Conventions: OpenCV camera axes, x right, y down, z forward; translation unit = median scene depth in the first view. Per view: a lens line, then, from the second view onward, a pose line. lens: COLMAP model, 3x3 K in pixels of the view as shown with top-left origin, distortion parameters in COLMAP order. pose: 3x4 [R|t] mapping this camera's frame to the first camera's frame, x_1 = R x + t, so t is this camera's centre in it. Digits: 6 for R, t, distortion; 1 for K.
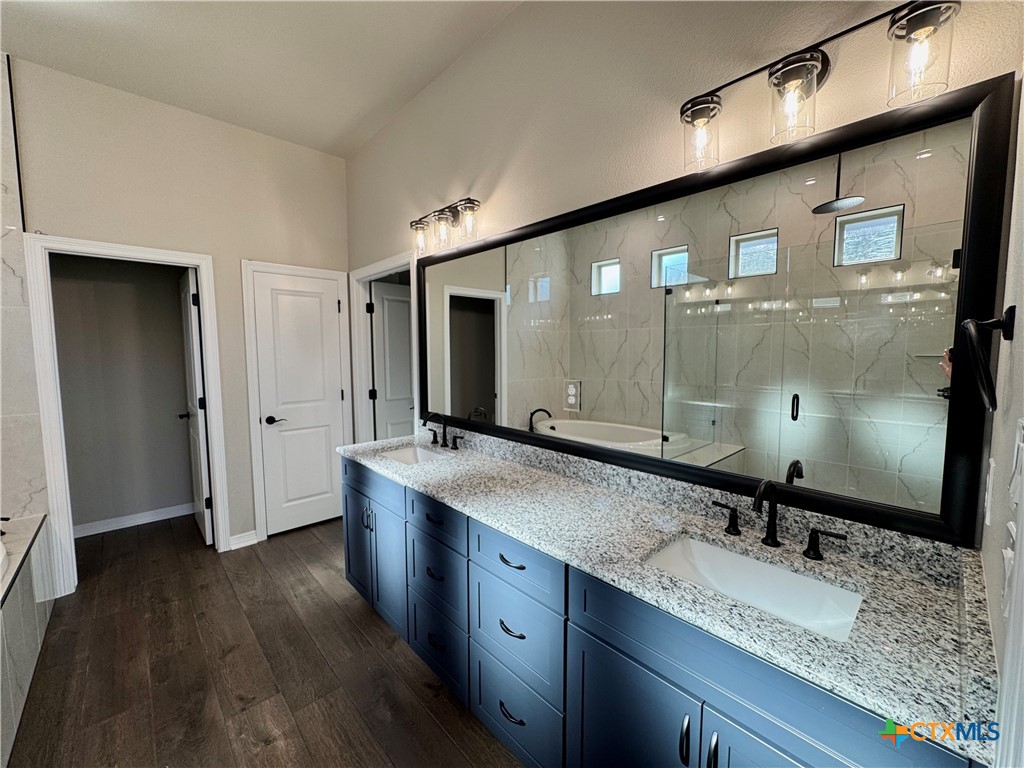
lens RADIAL K [[409.3, 0, 510.3], [0, 409.3, 383.7], [0, 0, 1]] dist [-0.004480, 0.000578]
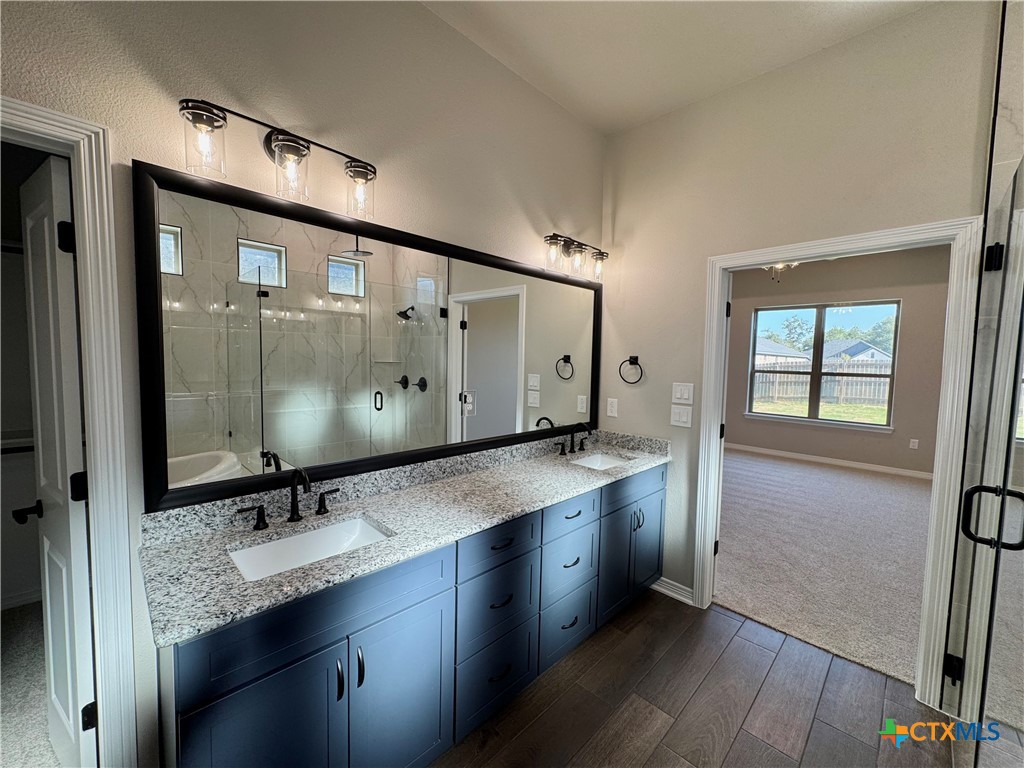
lens RADIAL K [[408.8, 0, 512.0], [0, 408.8, 384.0], [0, 0, 1]] dist [-0.002744, 0.000600]
pose [[-0.037569, -0.063078, 0.997301, -0.921982], [0.056414, 0.996280, 0.065139, -0.086244], [-0.997700, 0.058709, -0.033870, 0.815576]]
